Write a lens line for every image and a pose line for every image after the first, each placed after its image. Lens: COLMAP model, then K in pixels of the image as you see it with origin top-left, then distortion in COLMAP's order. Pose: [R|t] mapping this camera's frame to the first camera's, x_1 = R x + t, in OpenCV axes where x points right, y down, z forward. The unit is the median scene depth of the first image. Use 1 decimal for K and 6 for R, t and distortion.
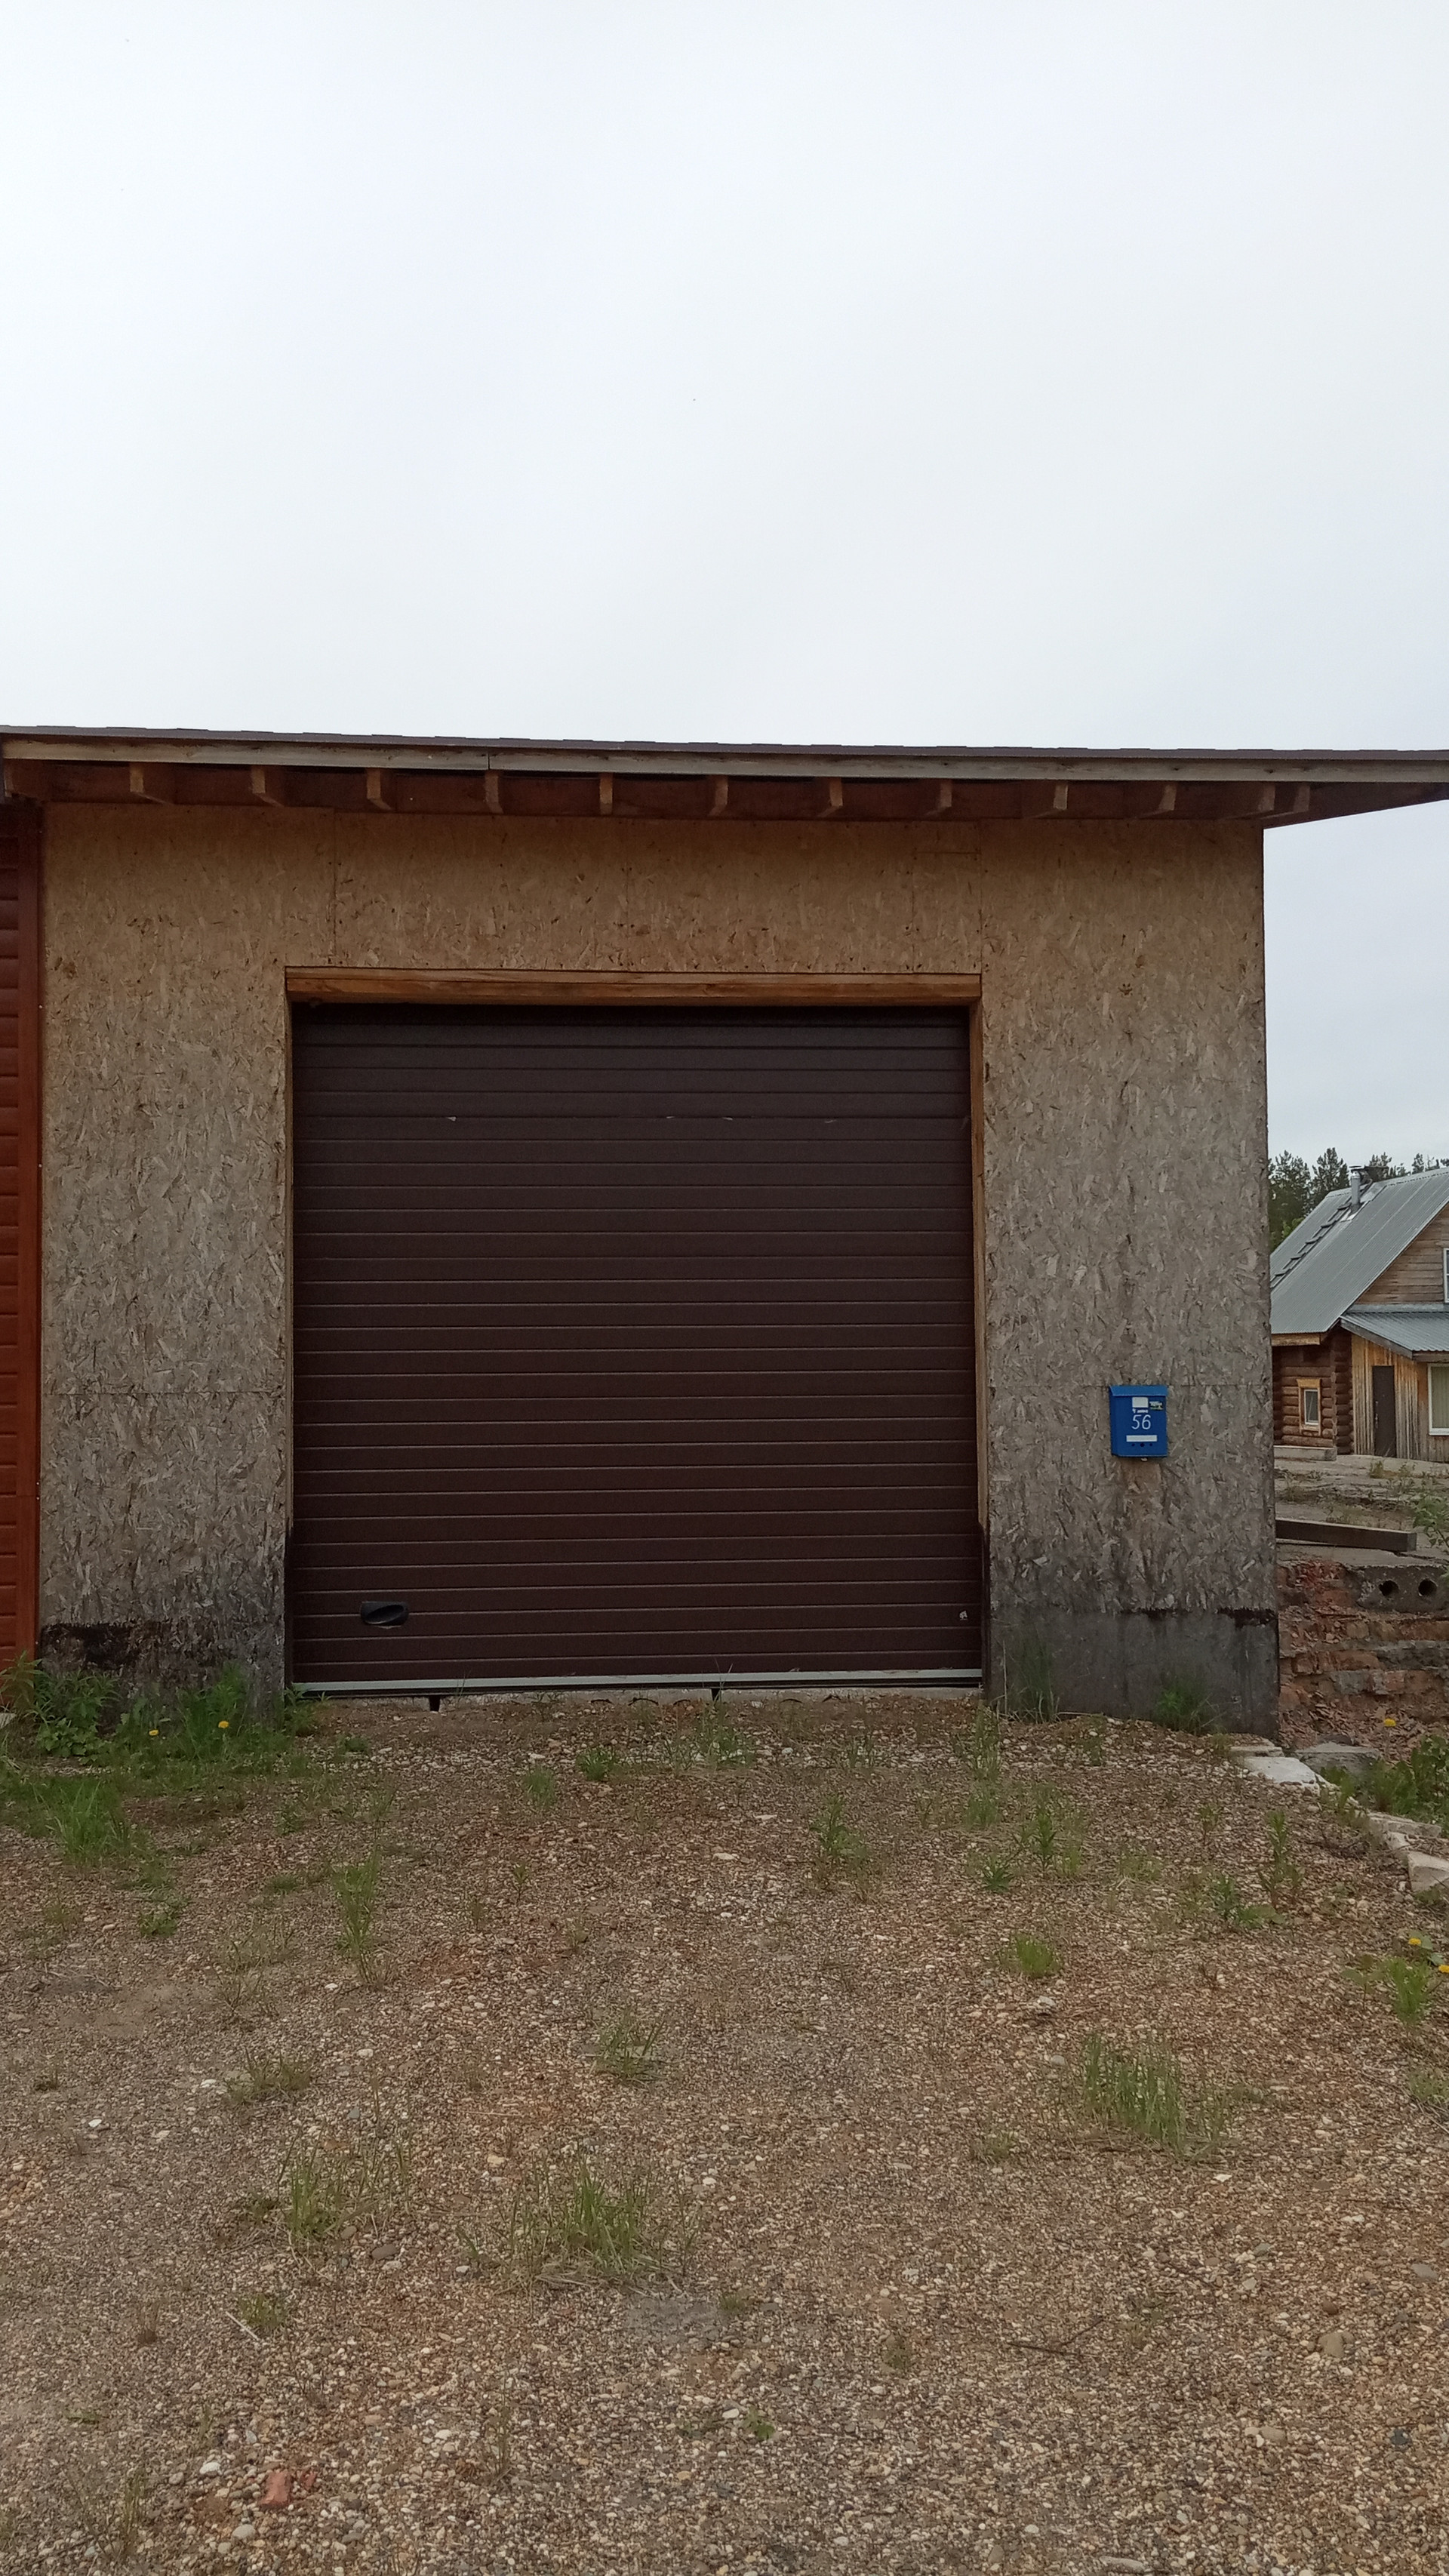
lens RADIAL K [[2050.1, 0, 724.5], [0, 2050.1, 1288.0], [0, 0, 1]] dist [0.099121, -0.181887]
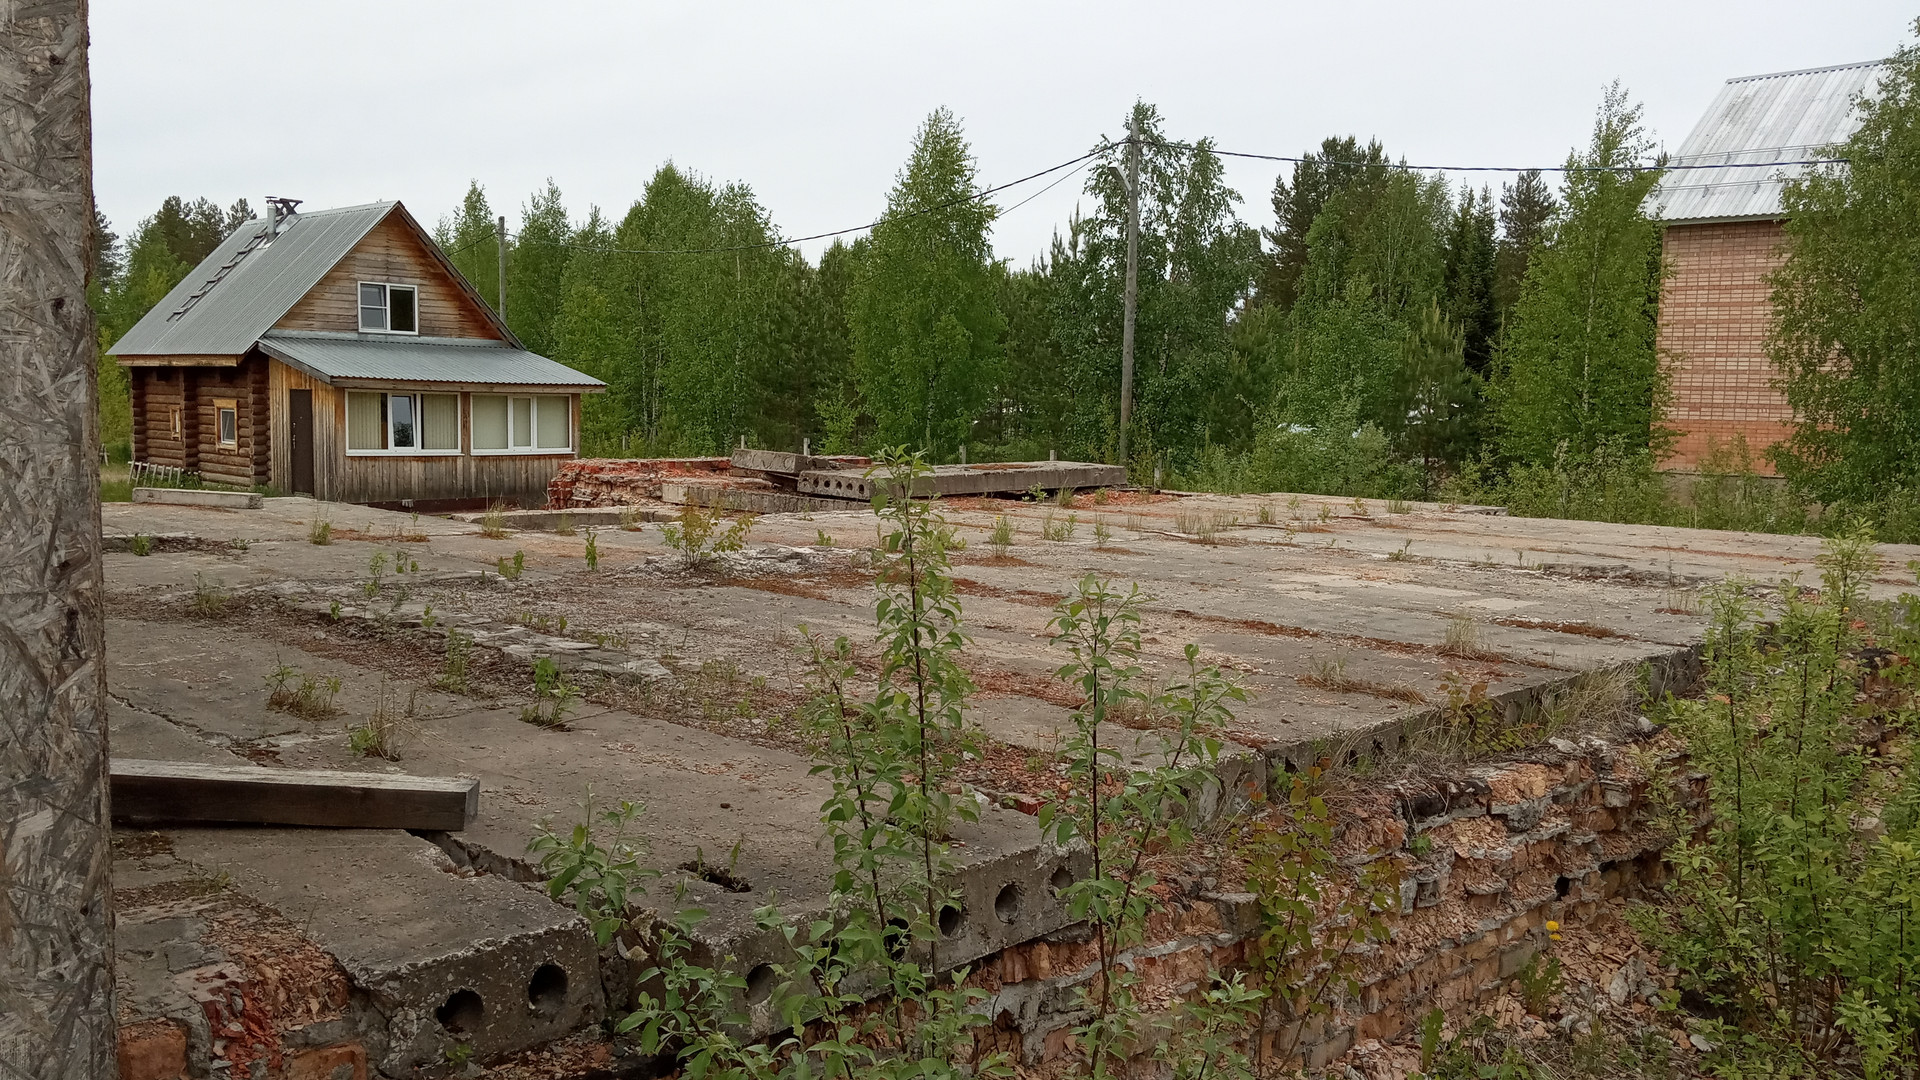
lens RADIAL K [[1528.1, 0, 960.0], [0, 1528.1, 540.0], [0, 0, 1]] dist [0.099121, -0.181887]
pose [[0.752779, -0.036535, 0.657259, 0.049429], [-0.053534, 0.991754, 0.116443, 0.004047], [-0.656093, -0.122841, 0.744615, 0.178310]]
